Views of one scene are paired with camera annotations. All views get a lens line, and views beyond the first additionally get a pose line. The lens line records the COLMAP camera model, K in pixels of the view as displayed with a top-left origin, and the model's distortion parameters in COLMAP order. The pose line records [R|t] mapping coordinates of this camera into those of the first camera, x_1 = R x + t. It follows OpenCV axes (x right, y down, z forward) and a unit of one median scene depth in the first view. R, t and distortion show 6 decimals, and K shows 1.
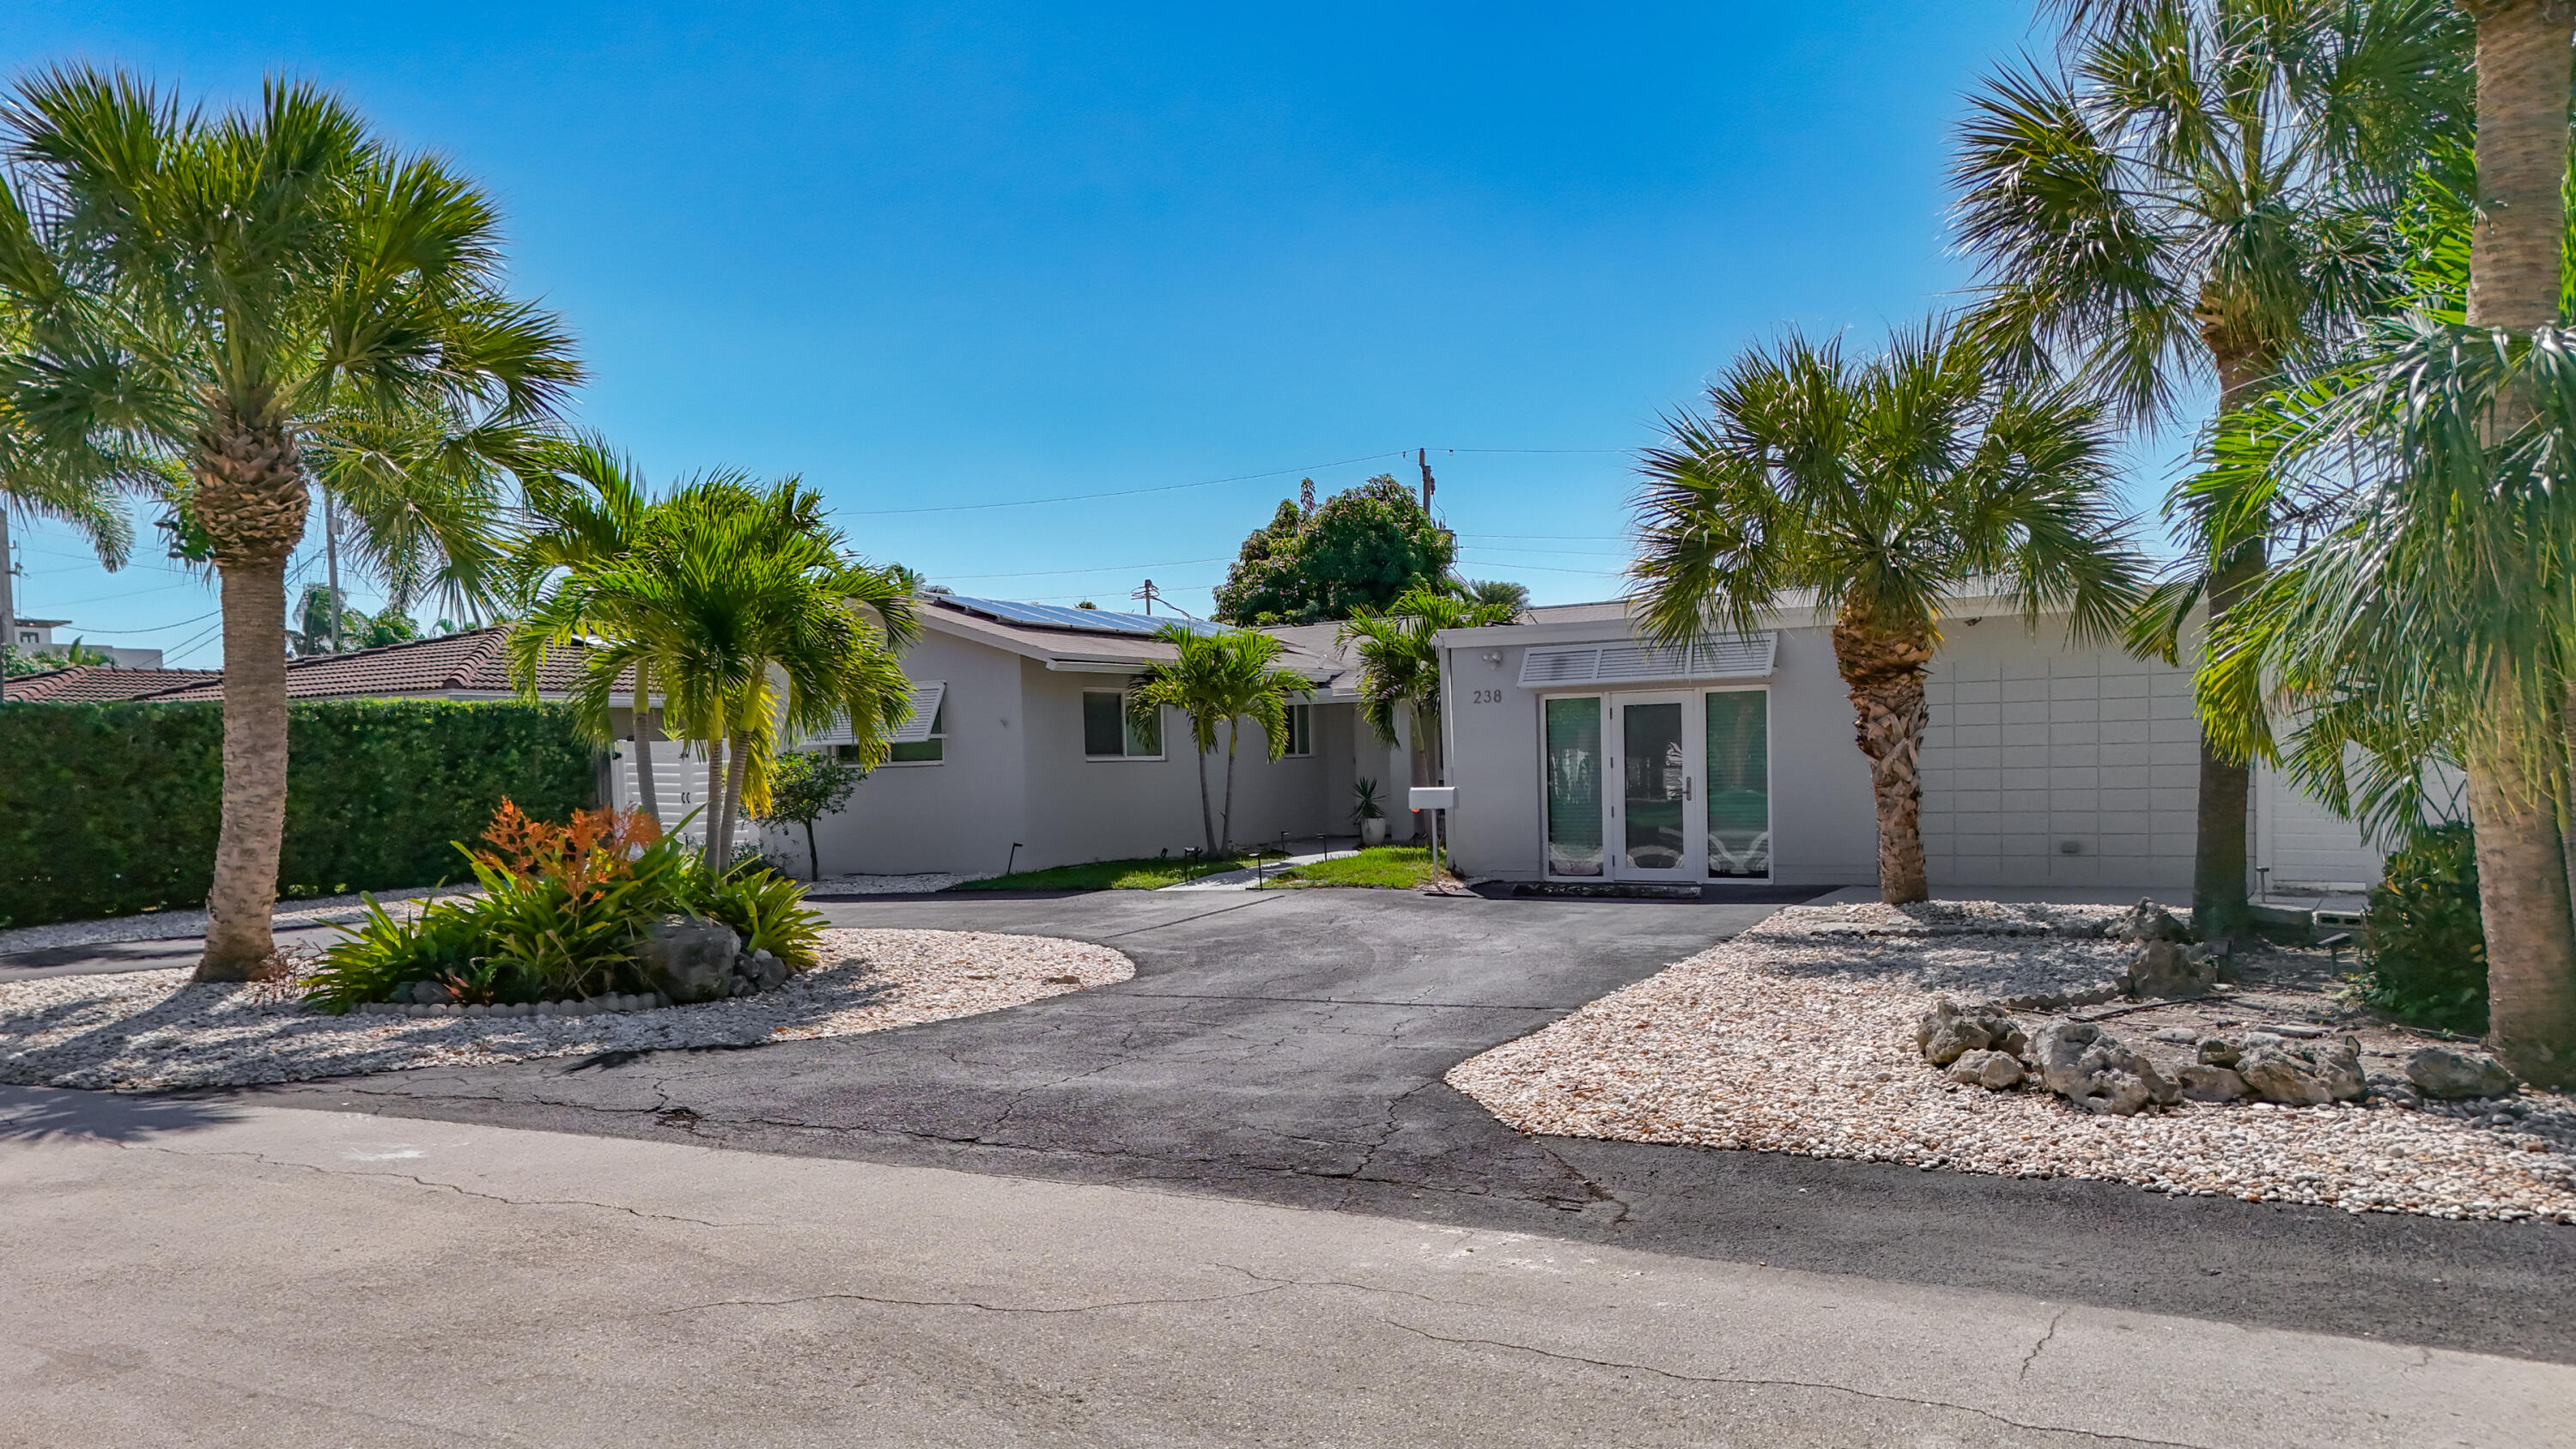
lens RADIAL K [[1823.8, 0, 1333.1], [0, 1823.8, 726.4], [0, 0, 1]] dist [0.010092, 0.002671]
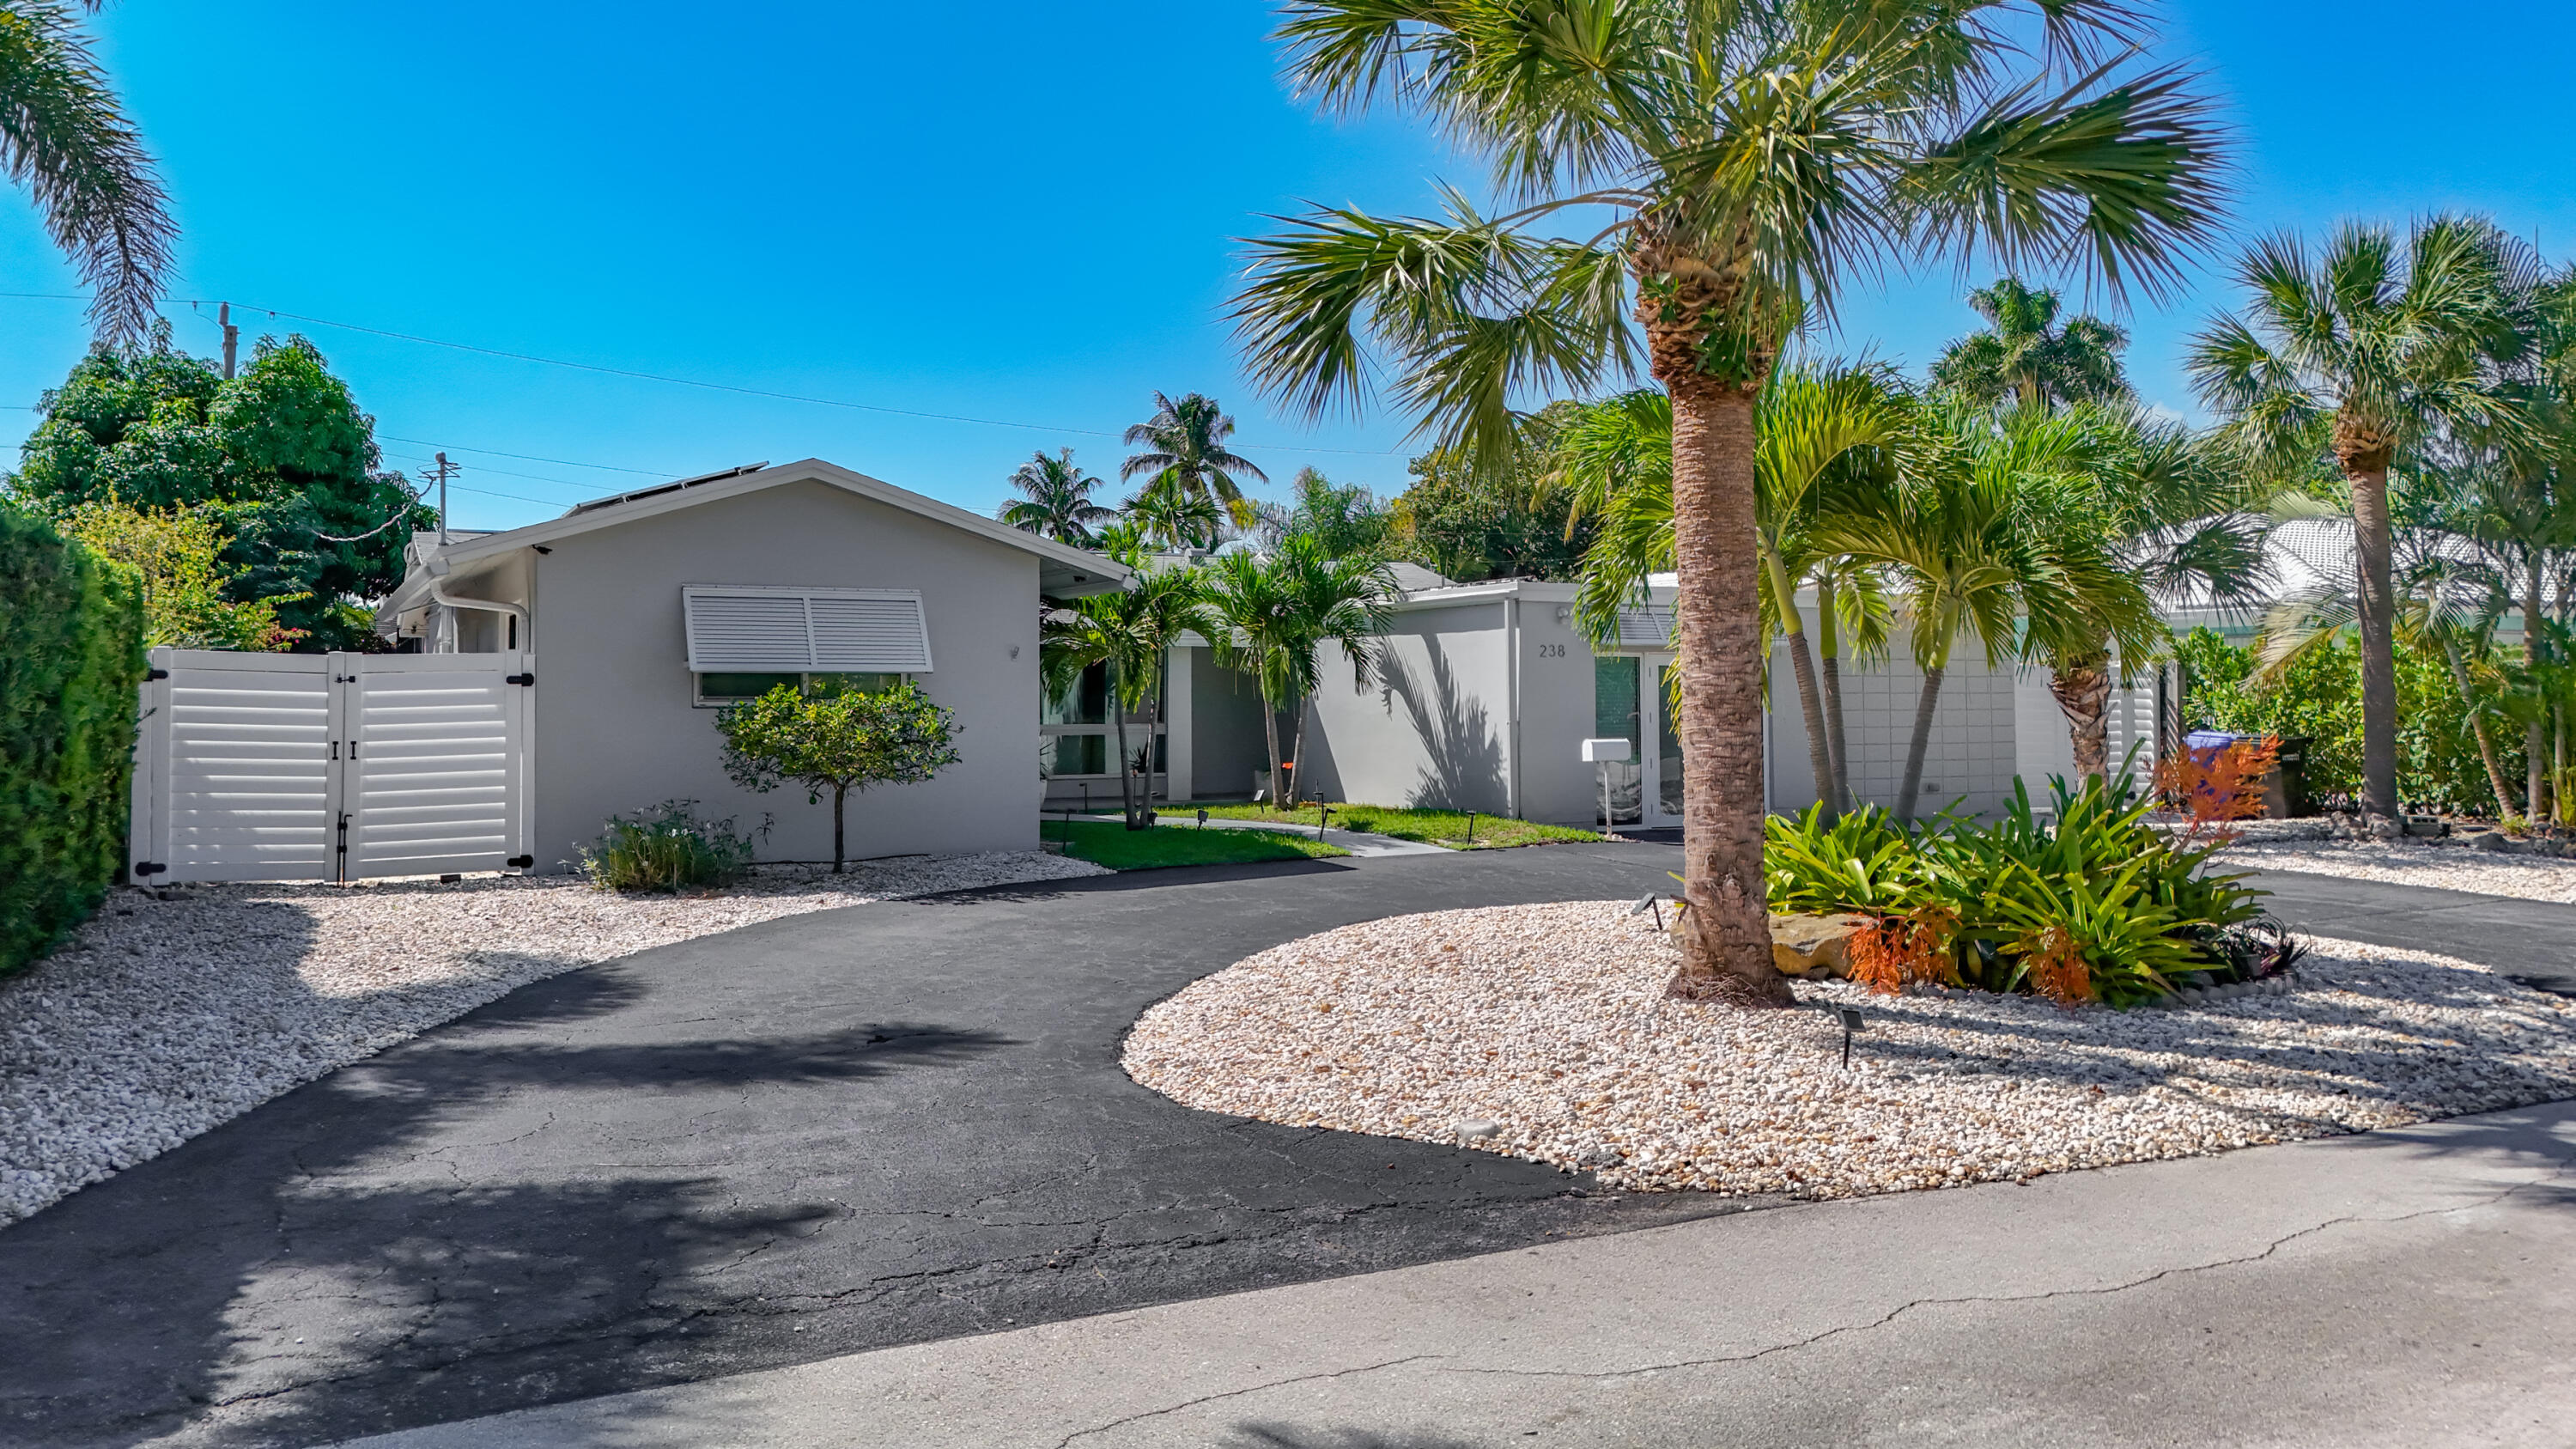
lens RADIAL K [[1823.8, 0, 1333.1], [0, 1823.8, 726.4], [0, 0, 1]] dist [0.010092, 0.002671]
pose [[0.586371, 0.013979, 0.809922, -0.876520], [-0.026652, 0.999643, 0.002041, 0.029113], [-0.809604, -0.022783, 0.586534, 0.528441]]
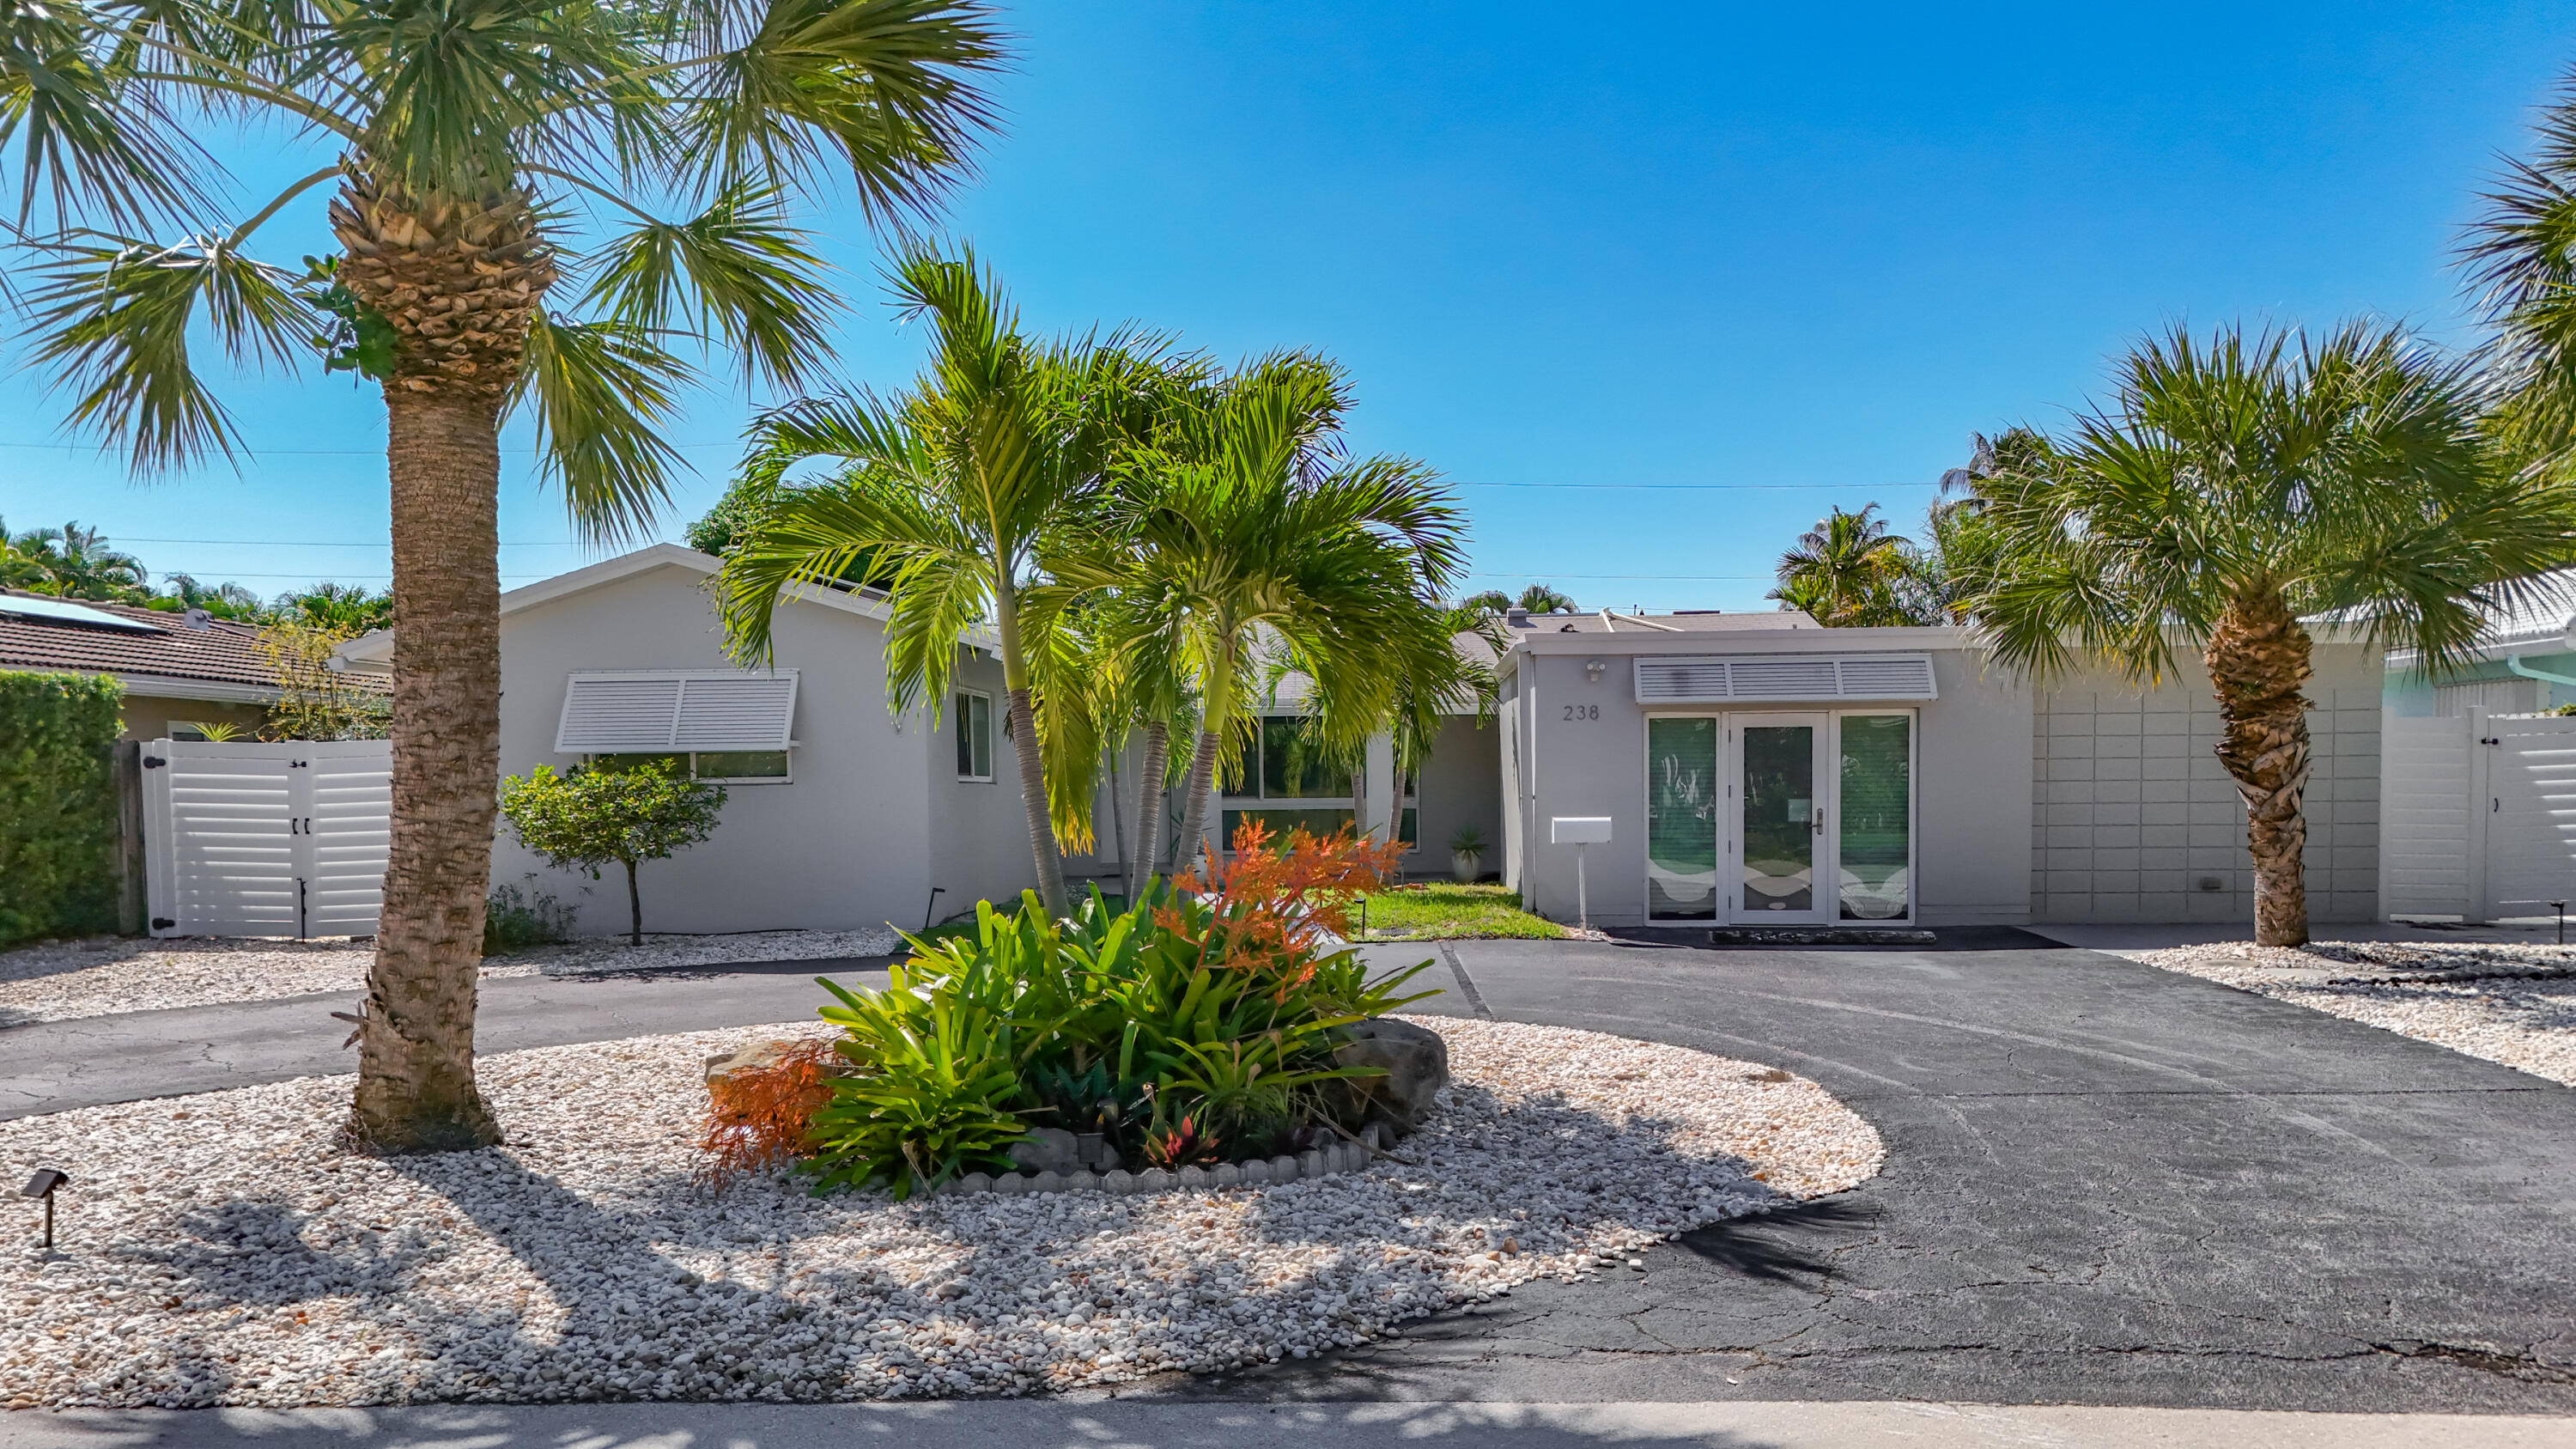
lens RADIAL K [[1894.5, 0, 1393.6], [0, 1894.5, 775.3], [0, 0, 1]] dist [-0.002283, 0.002009]
pose [[0.899533, 0.018090, 0.436478, -0.409234], [-0.020984, 0.999778, 0.001809, 0.014003], [-0.436348, -0.010787, 0.899713, 0.251882]]
